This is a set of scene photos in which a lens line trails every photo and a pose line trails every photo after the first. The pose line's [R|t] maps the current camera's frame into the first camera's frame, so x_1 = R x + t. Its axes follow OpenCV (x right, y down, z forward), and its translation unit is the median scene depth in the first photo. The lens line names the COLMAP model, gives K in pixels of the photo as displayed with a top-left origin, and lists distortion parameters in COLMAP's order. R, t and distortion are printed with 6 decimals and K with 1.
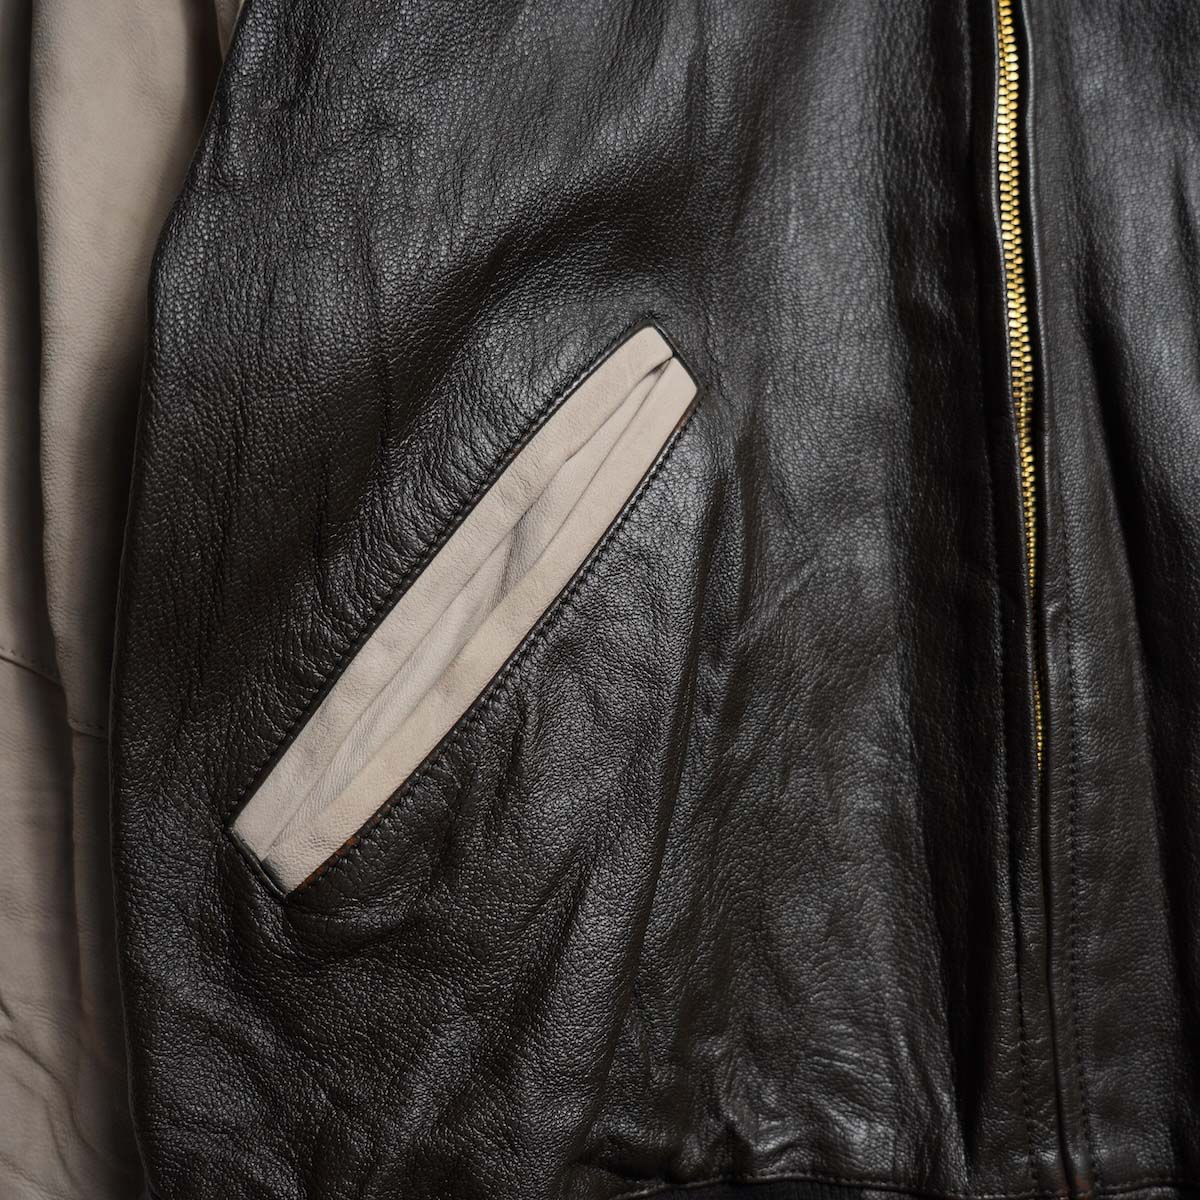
lens RADIAL K [[1418.0, 0, 600.0], [0, 1418.0, 600.0], [0, 0, 1]] dist [-0.022106, 0.028041]
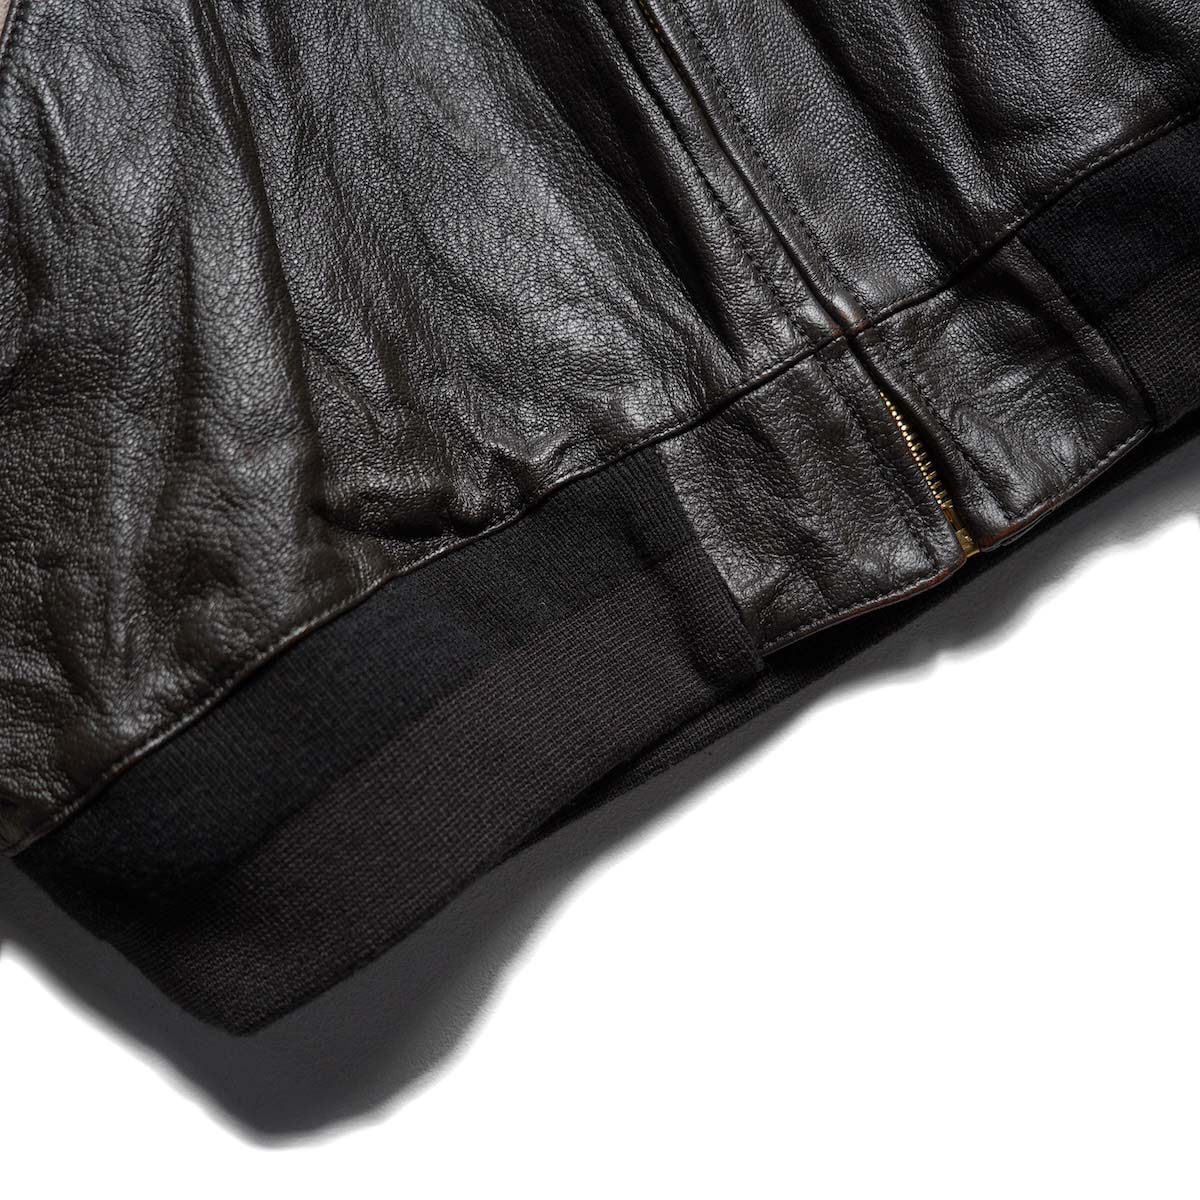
lens RADIAL K [[1418.0, 0, 600.0], [0, 1418.0, 600.0], [0, 0, 1]] dist [-0.022106, 0.028041]
pose [[0.882067, -0.469687, 0.036777, 0.076331], [0.468836, 0.882788, 0.029620, 0.484634], [-0.046378, -0.008885, 0.998884, 0.079948]]
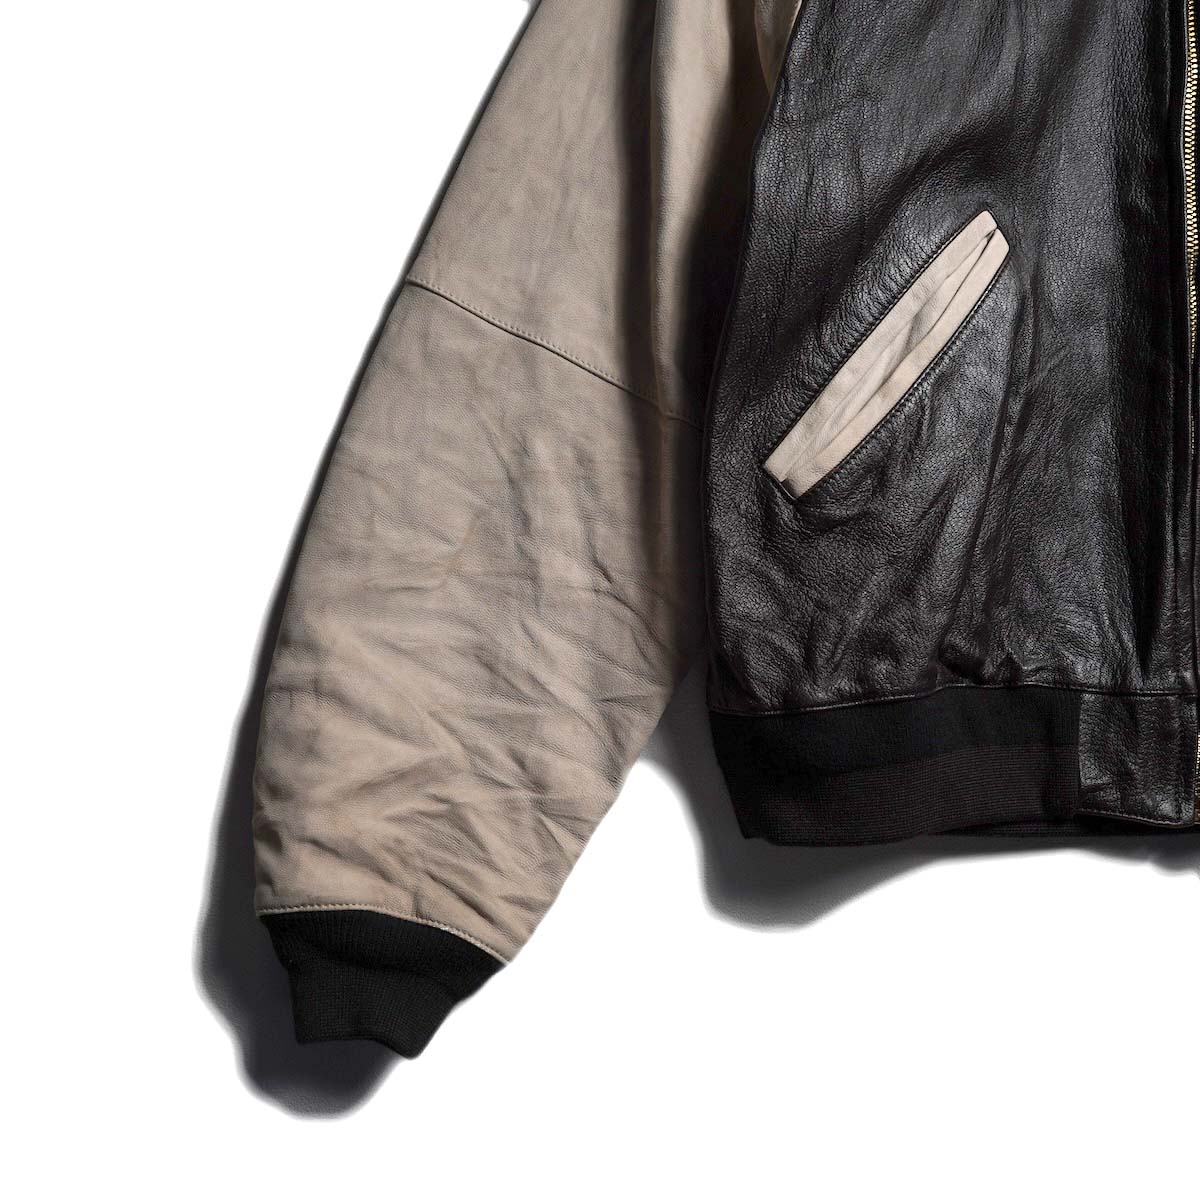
lens RADIAL K [[1418.0, 0, 600.0], [0, 1418.0, 600.0], [0, 0, 1]] dist [-0.022106, 0.028041]
pose [[0.998659, 0.042607, -0.029405, -0.402384], [-0.041849, 0.998787, 0.025938, 0.291333], [0.030475, -0.024672, 0.999231, -0.871519]]
